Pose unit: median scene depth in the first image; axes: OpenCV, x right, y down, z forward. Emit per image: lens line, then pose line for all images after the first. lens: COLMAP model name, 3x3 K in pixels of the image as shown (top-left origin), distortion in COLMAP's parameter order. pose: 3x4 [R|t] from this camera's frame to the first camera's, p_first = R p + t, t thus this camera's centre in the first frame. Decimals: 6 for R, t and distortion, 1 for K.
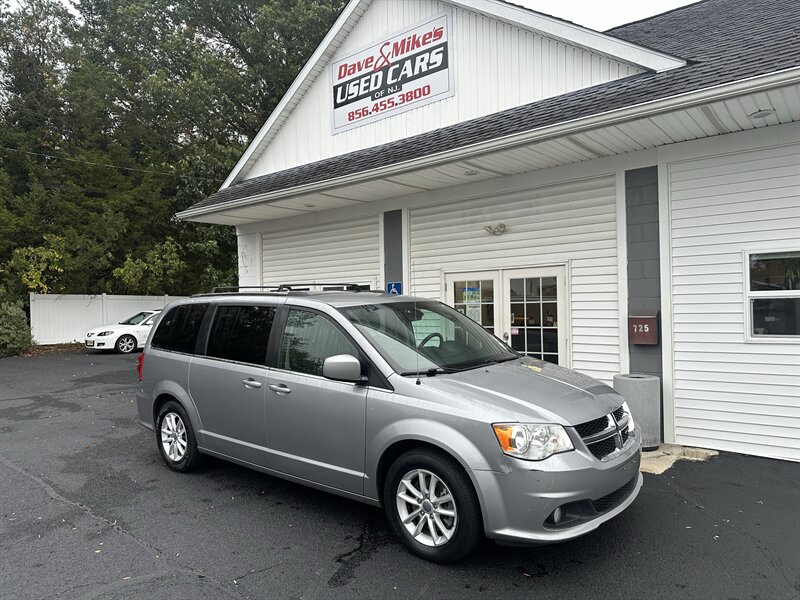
lens RADIAL K [[557.9, 0, 398.1], [0, 557.9, 305.0], [0, 0, 1]] dist [0.061747, -0.081402]
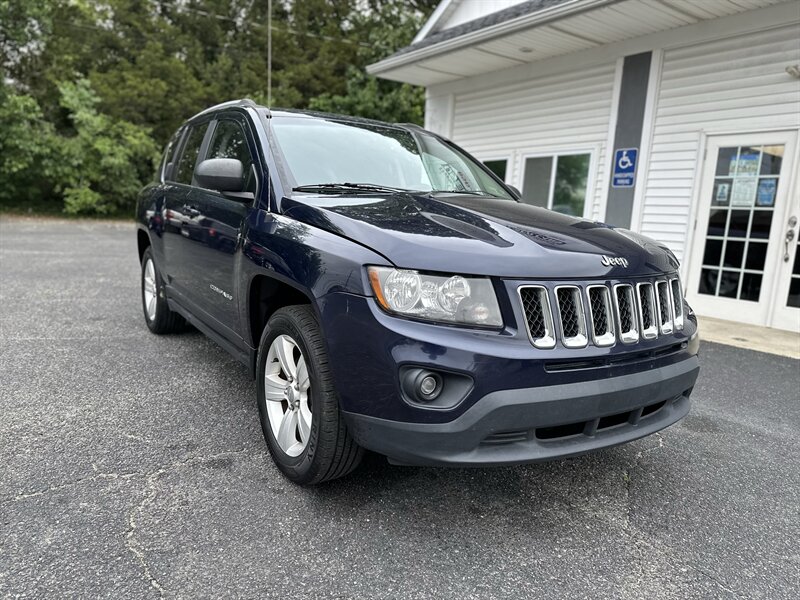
lens RADIAL K [[564.4, 0, 394.4], [0, 564.4, 308.7], [0, 0, 1]] dist [0.023911, -0.035874]
pose [[0.963795, 0.115409, -0.240374, -0.109766], [-0.075011, 0.982425, 0.170923, 0.071977], [0.255875, -0.146704, 0.955513, 0.111268]]
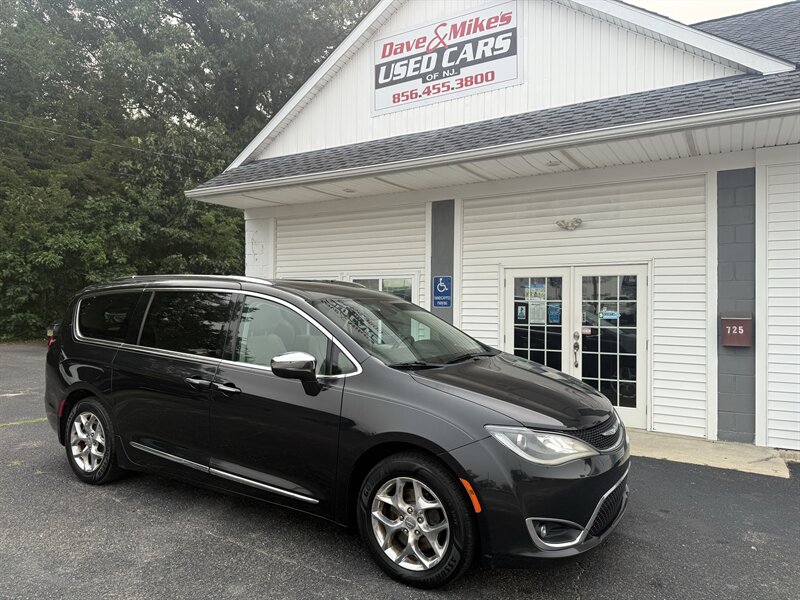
lens RADIAL K [[557.9, 0, 400.0], [0, 557.9, 300.0], [0, 0, 1]] dist [0.061747, -0.081402]
pose [[0.988675, 0.029944, 0.147055, -0.222876], [-0.028858, 0.999538, -0.009513, 0.011033], [-0.147272, 0.005162, 0.989083, 0.076462]]
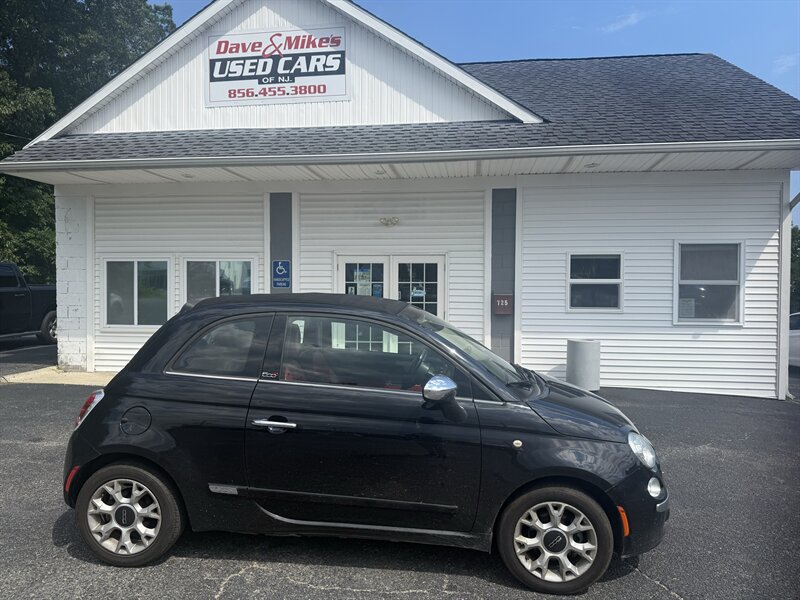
lens RADIAL K [[557.9, 0, 398.2], [0, 557.9, 307.5], [0, 0, 1]] dist [0.061747, -0.081402]
pose [[0.849947, 0.009677, 0.526780, -0.391268], [-0.025106, 0.999439, 0.022147, 0.020978], [-0.526270, -0.032049, 0.849713, -0.037811]]
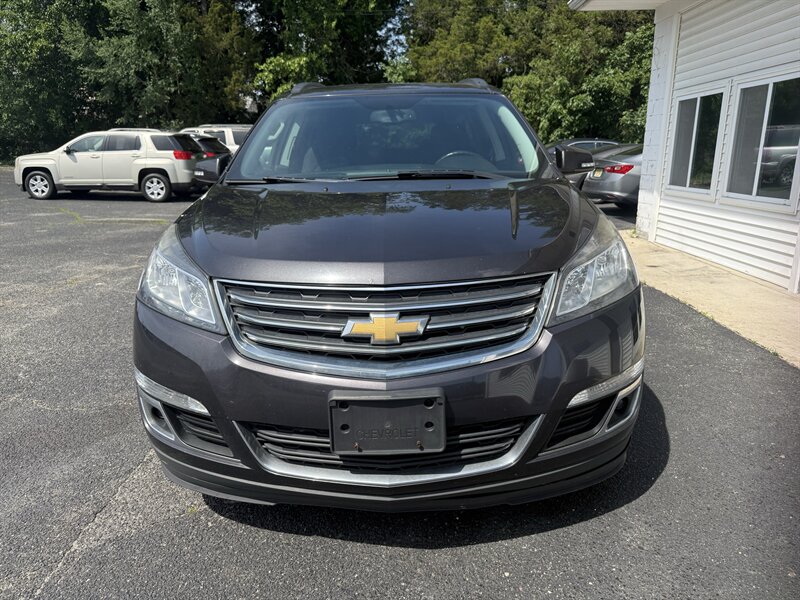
lens RADIAL K [[564.4, 0, 396.4], [0, 564.4, 304.0], [0, 0, 1]] dist [0.023911, -0.035874]
pose [[0.623906, 0.216747, -0.750841, 0.171082], [-0.005131, 0.961885, 0.273406, 0.032642], [0.781482, -0.166727, 0.601238, 0.333360]]
